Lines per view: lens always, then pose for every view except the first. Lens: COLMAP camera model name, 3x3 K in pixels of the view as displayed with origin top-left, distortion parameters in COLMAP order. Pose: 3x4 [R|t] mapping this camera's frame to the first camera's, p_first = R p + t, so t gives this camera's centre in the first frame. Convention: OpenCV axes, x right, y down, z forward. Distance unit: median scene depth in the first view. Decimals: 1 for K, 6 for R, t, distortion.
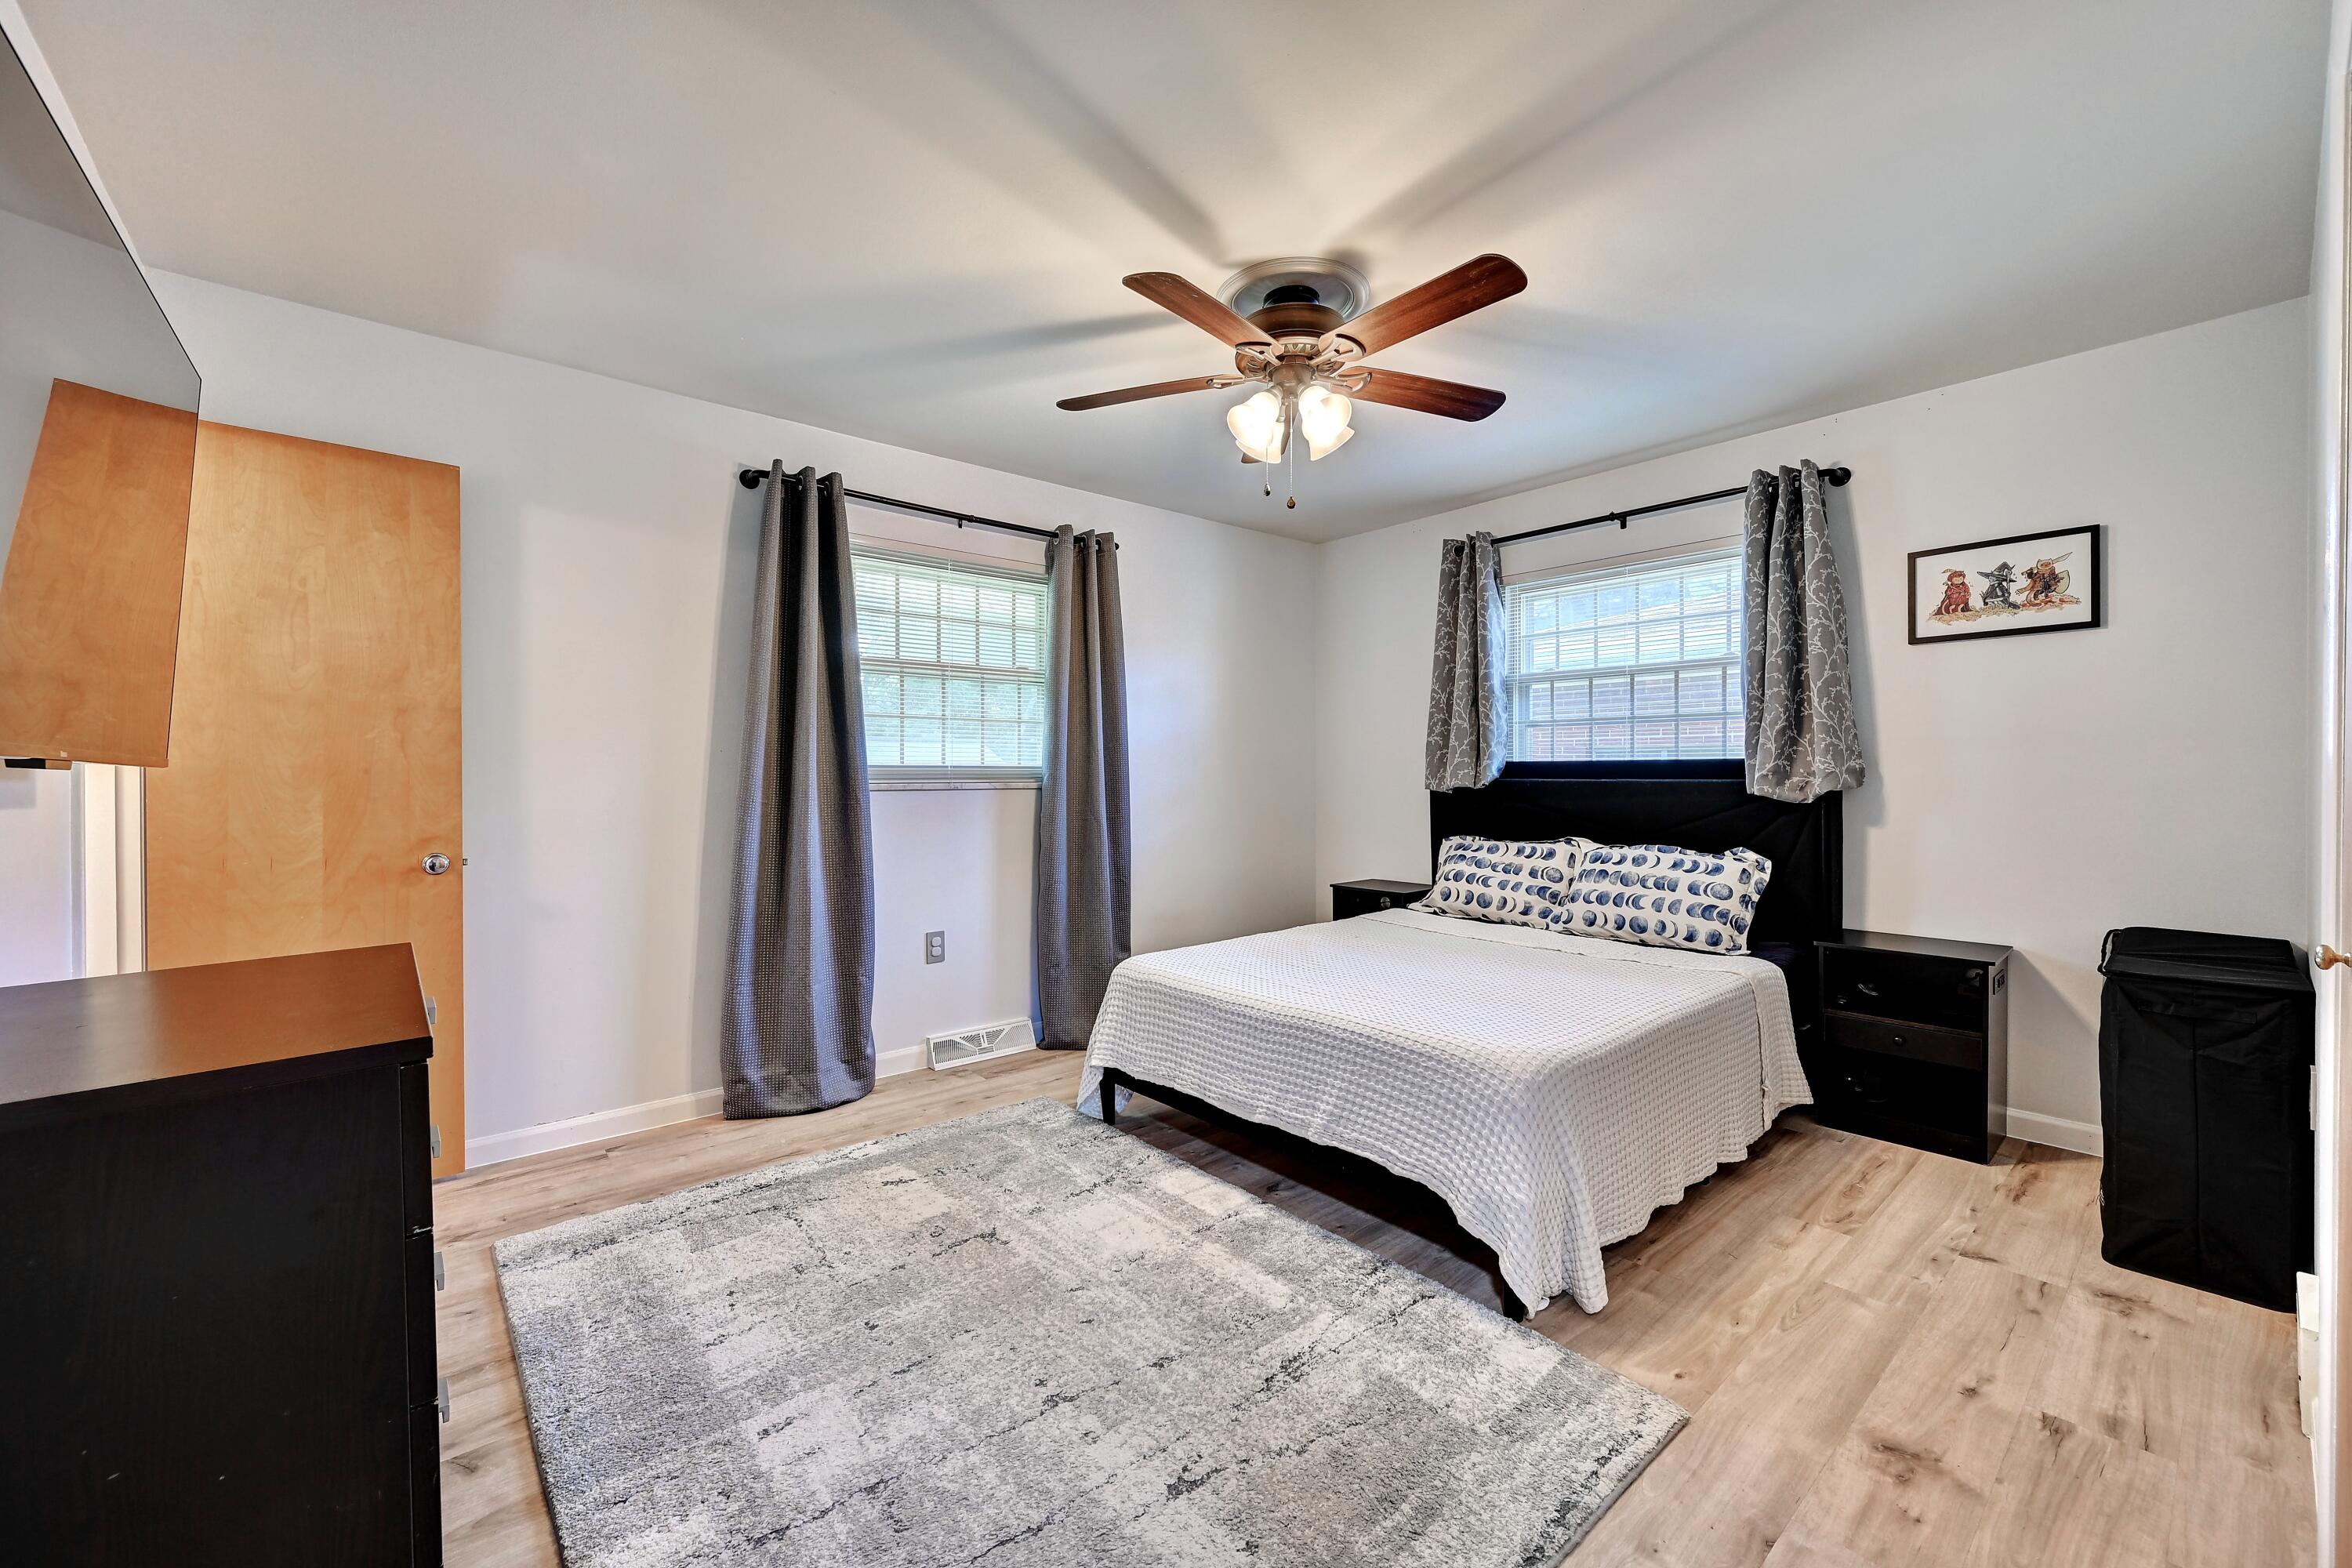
lens RADIAL K [[918.6, 0, 1176.0], [0, 918.6, 784.0], [0, 0, 1]] dist [-0.002307, 0.000135]
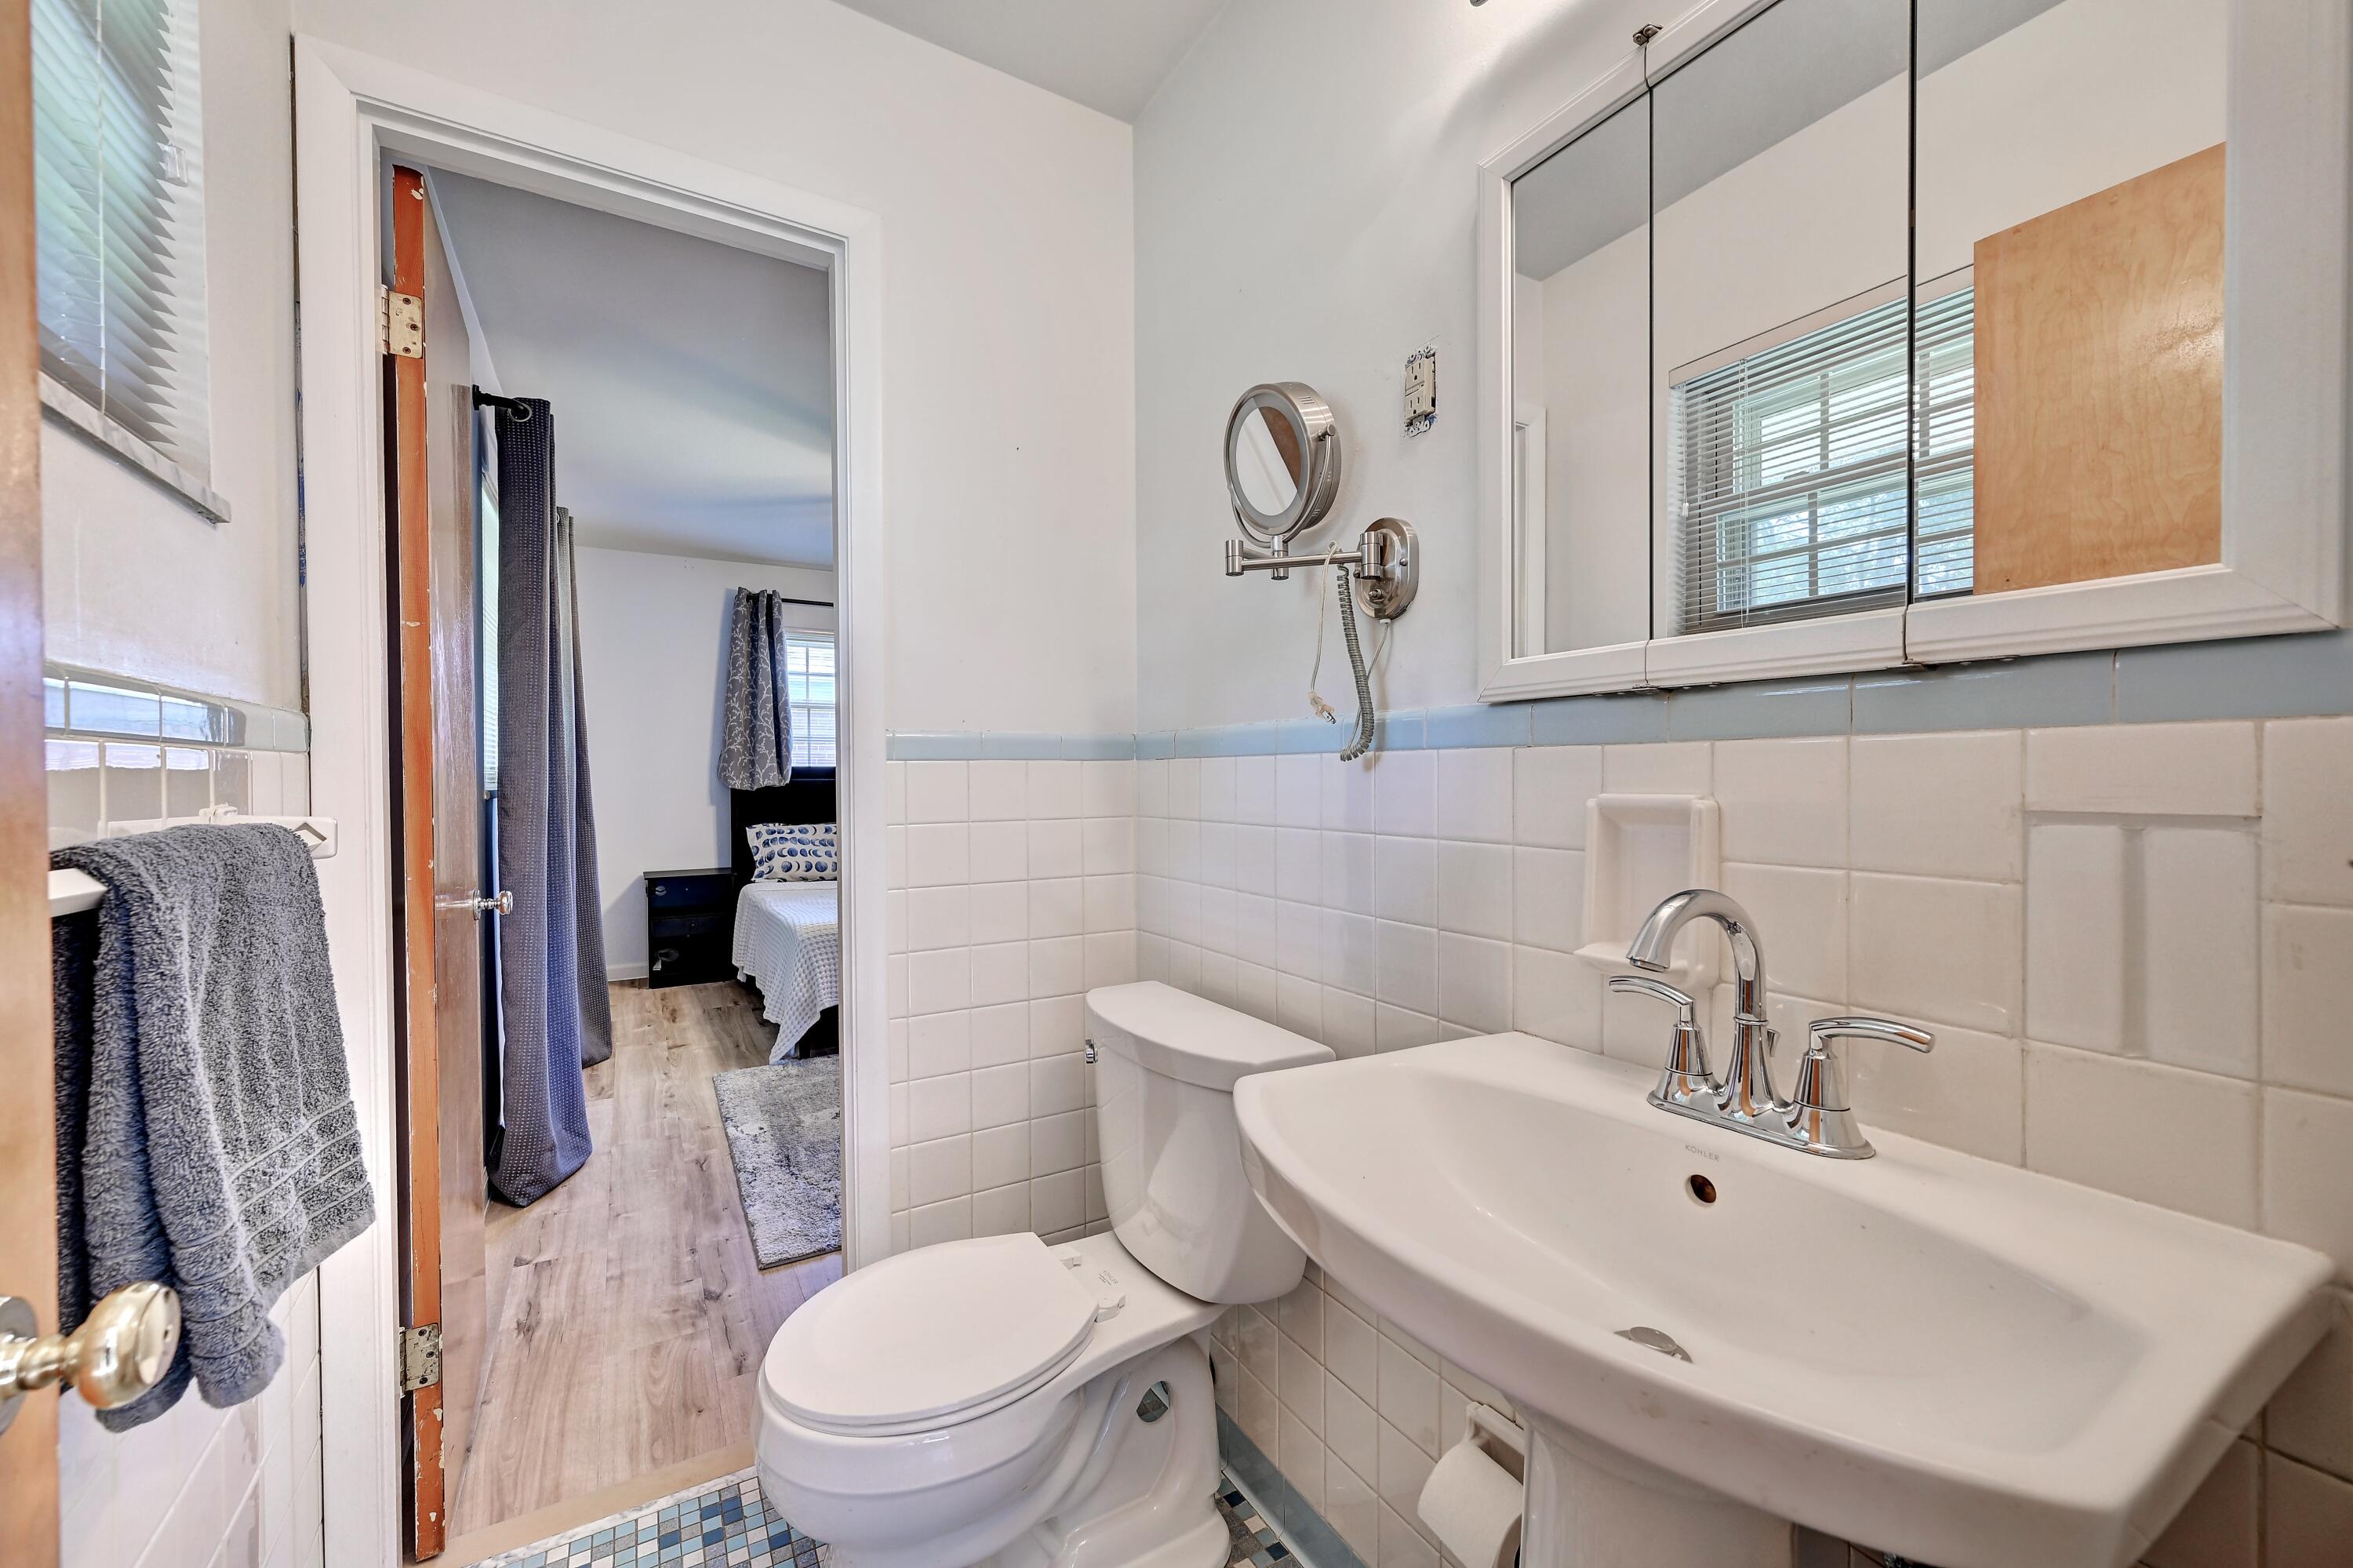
lens RADIAL K [[919.0, 0, 1176.5], [0, 919.0, 784.0], [0, 0, 1]] dist [-0.002307, 0.000135]
pose [[0.170016, -0.015878, 0.985313, -1.203942], [0.013991, 0.999808, 0.013697, -0.012785], [-0.985342, 0.011456, 0.170206, 0.292036]]
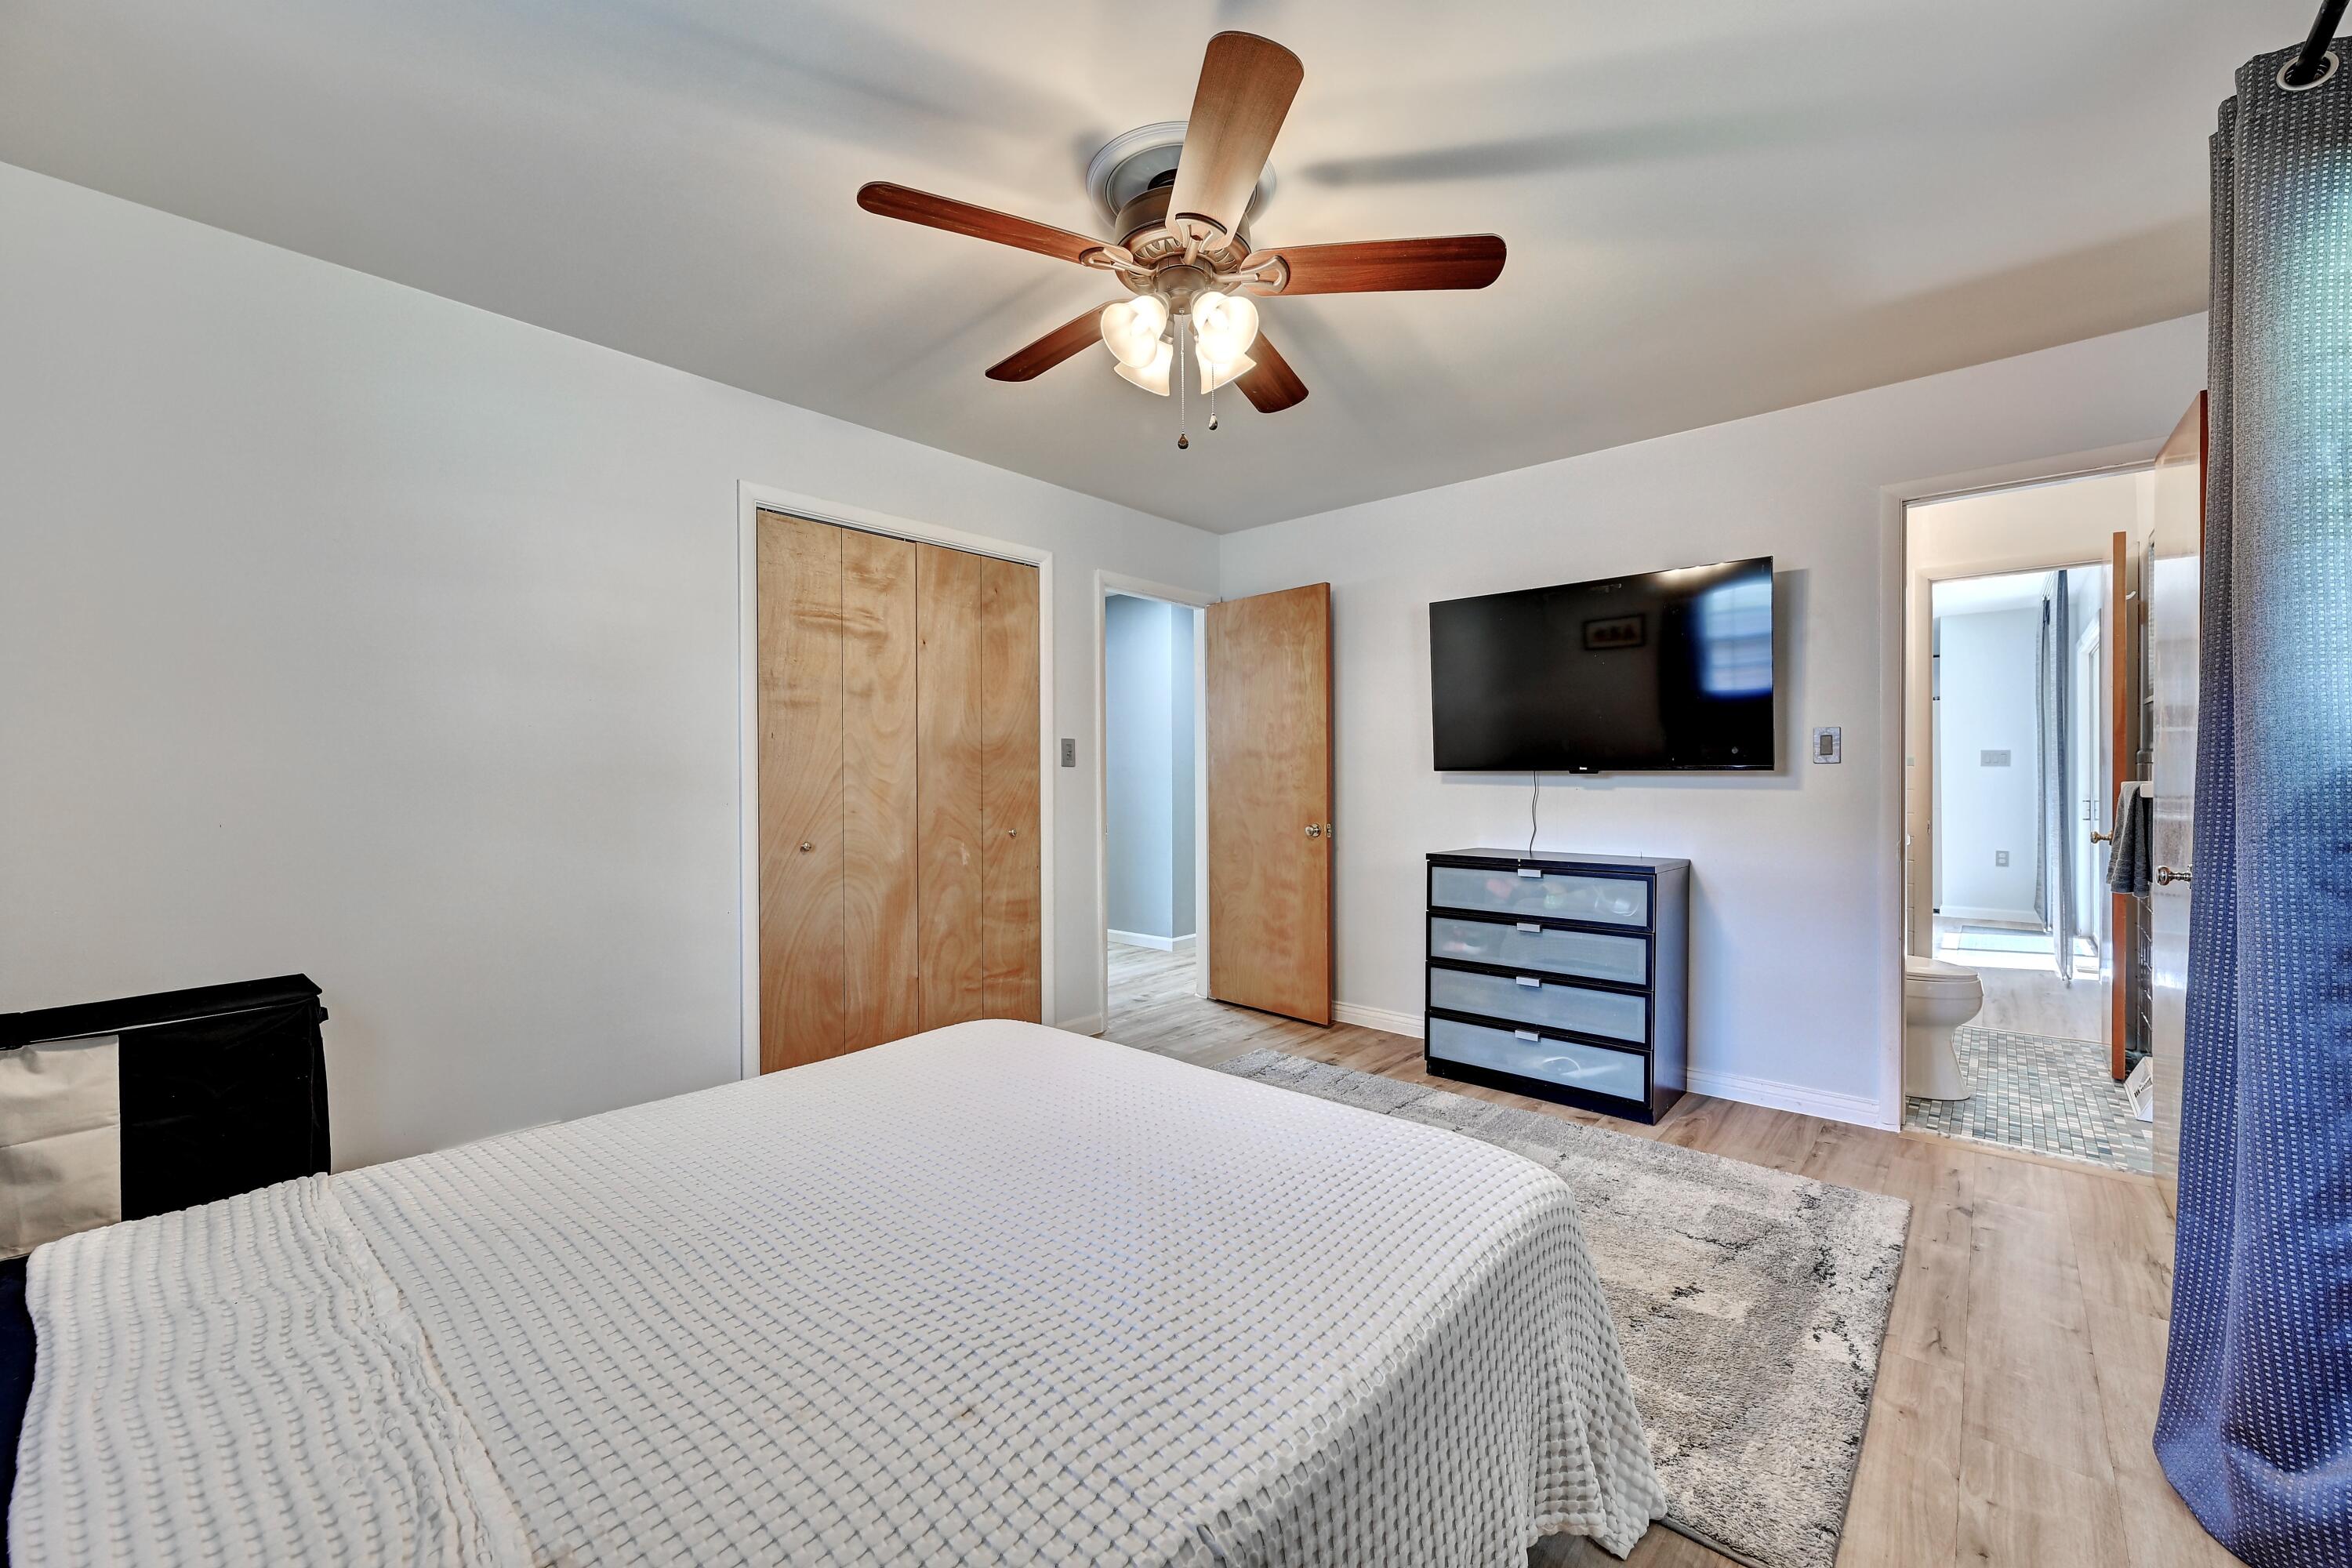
lens RADIAL K [[918.6, 0, 1176.0], [0, 918.6, 784.0], [0, 0, 1]] dist [-0.002307, 0.000135]
pose [[-0.991090, -0.000915, -0.133189, 0.203393], [-0.002743, 0.999905, 0.013542, -0.014025], [0.133164, 0.013787, -0.990998, 1.458017]]
